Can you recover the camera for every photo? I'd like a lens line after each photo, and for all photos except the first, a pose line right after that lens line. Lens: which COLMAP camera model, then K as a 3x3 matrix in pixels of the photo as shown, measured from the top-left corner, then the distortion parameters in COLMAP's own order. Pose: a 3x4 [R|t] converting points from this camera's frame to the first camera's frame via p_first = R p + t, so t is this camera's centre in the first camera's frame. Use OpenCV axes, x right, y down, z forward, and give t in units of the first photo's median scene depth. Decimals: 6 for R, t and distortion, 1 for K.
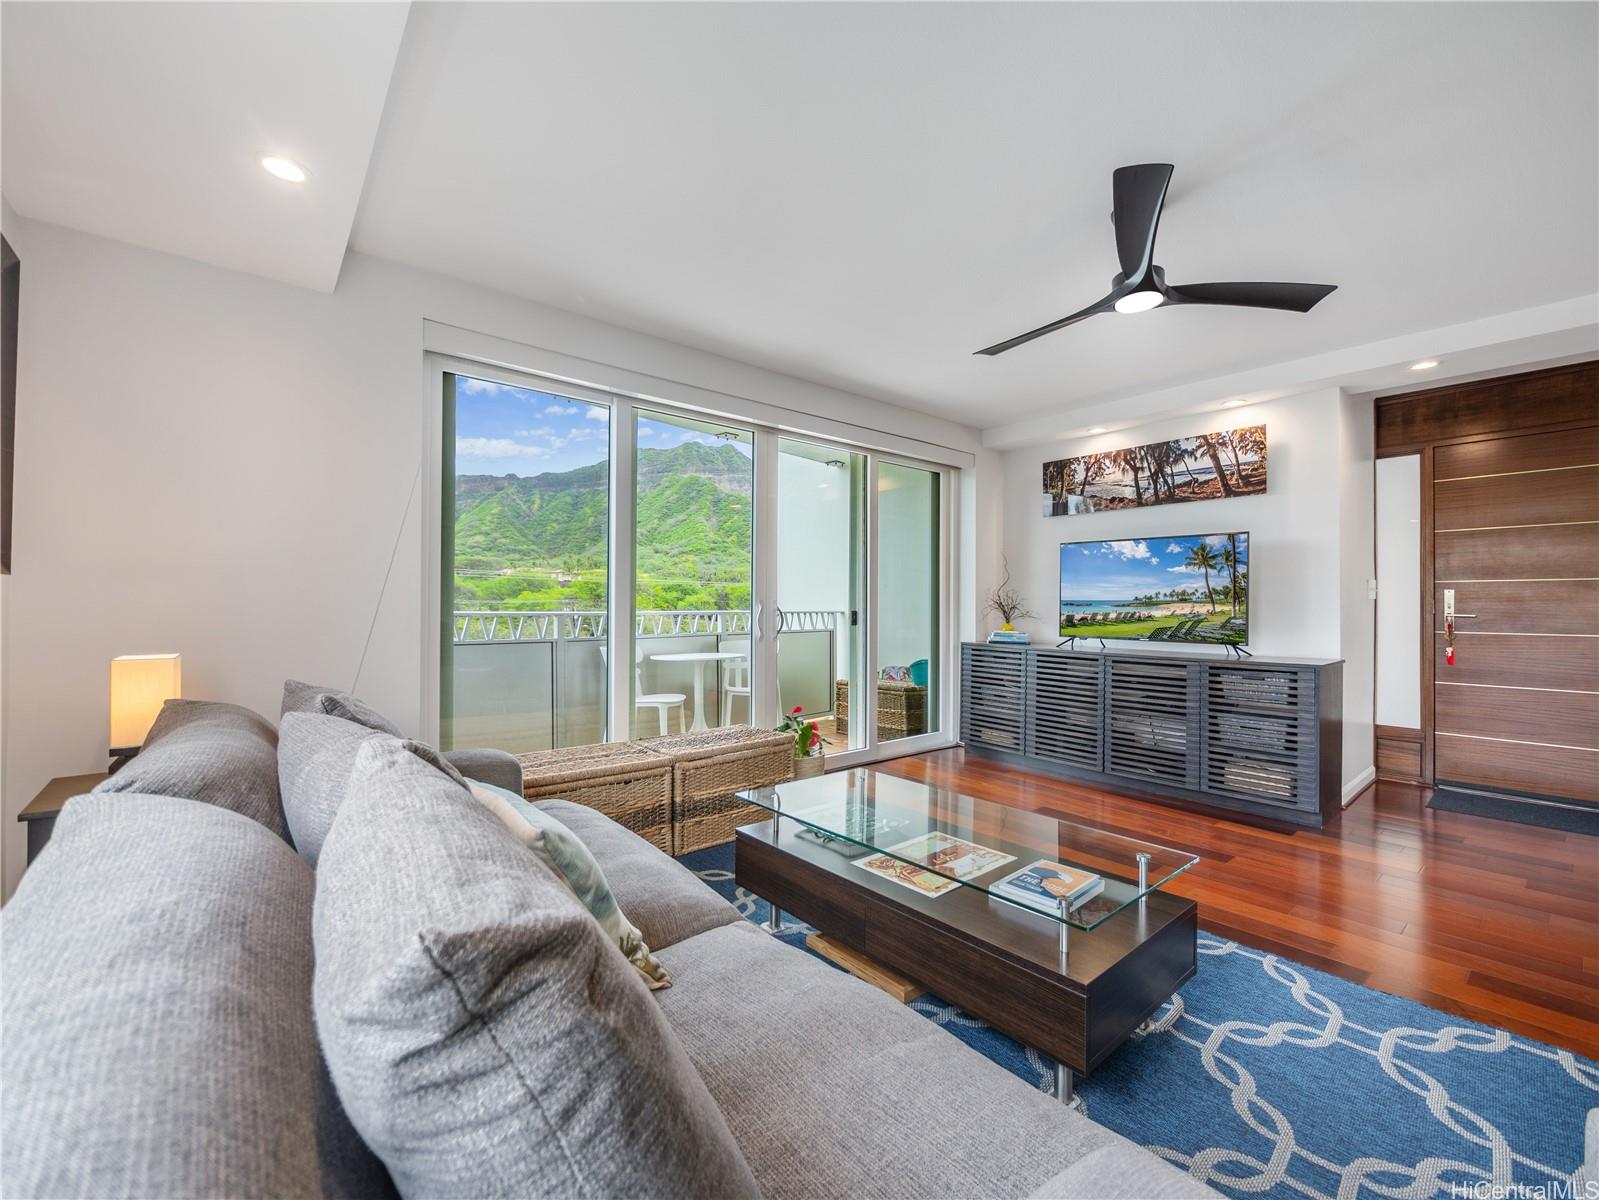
lens RADIAL K [[665.6, 0, 791.5], [0, 665.6, 604.8], [0, 0, 1]] dist [-0.012759, 0.001665]
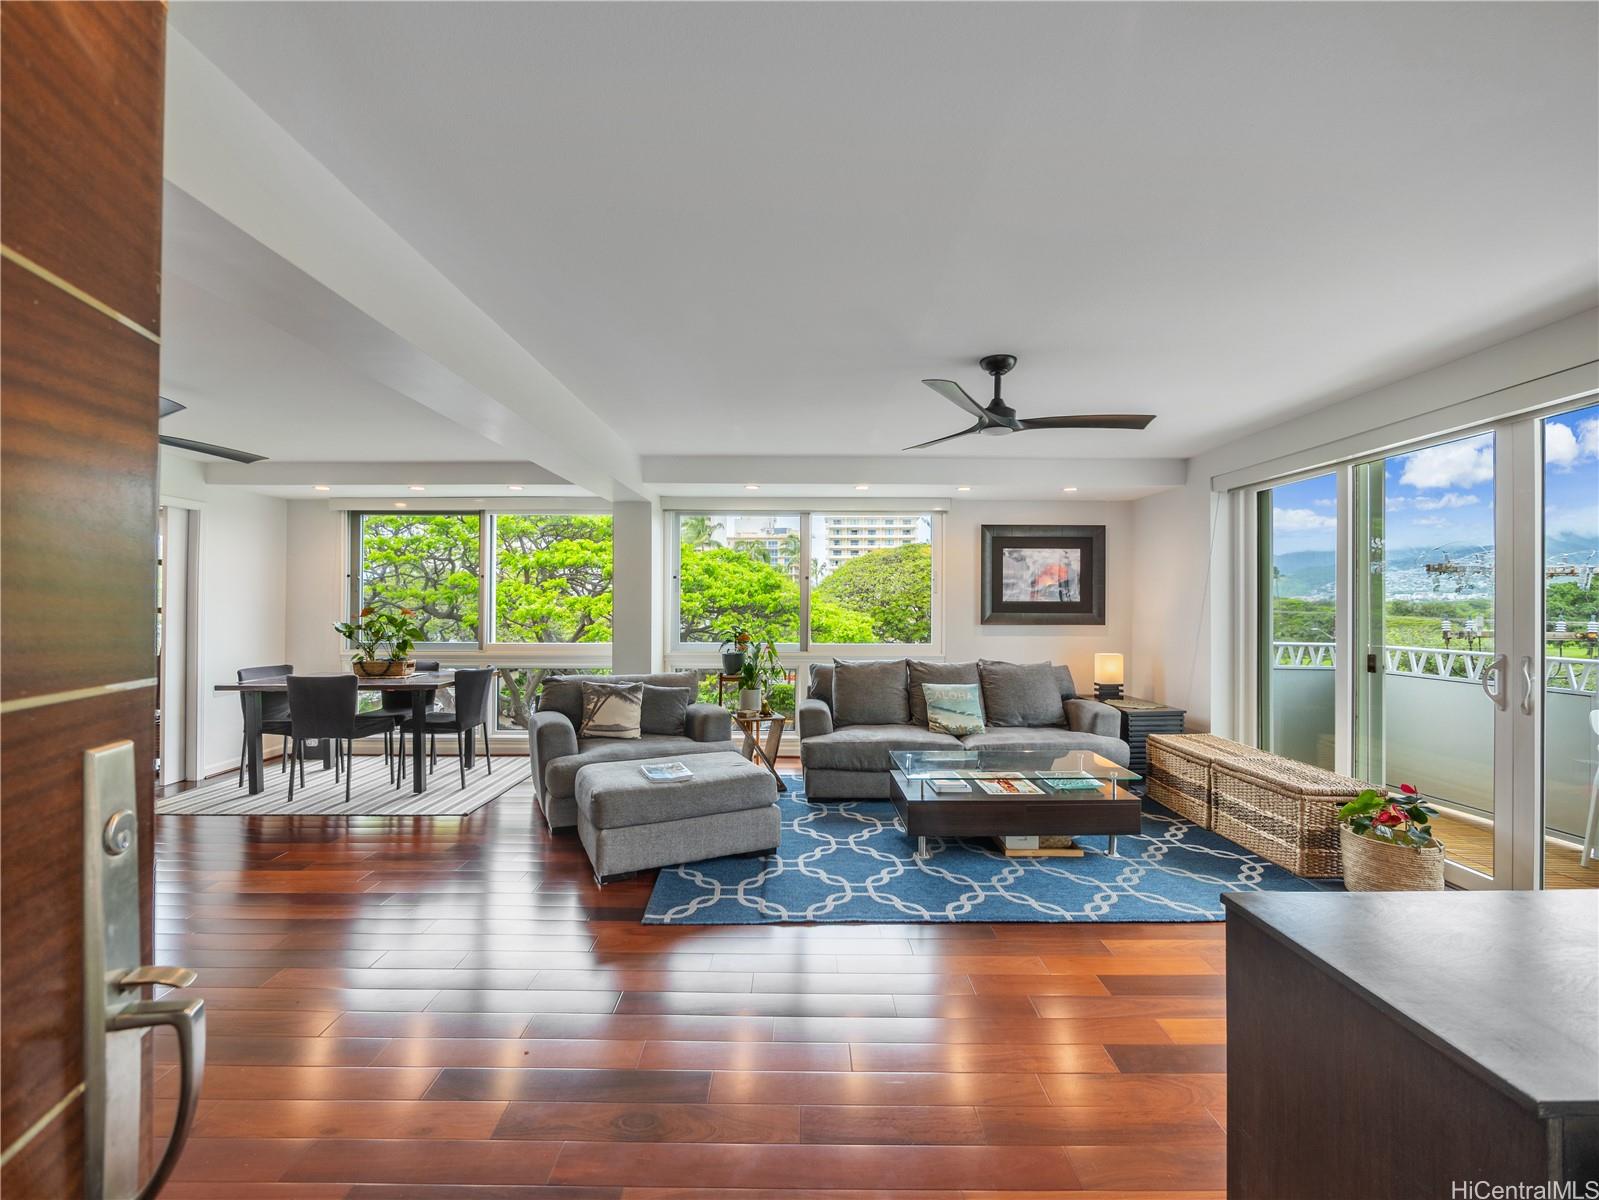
lens RADIAL K [[665.6, 0, 801.4], [0, 665.6, 605.2], [0, 0, 1]] dist [-0.012759, 0.001665]
pose [[-0.634319, -0.007523, -0.773035, 0.909428], [-0.005764, 0.999971, -0.005003, -0.048704], [0.773050, 0.001282, -0.634344, 0.775108]]
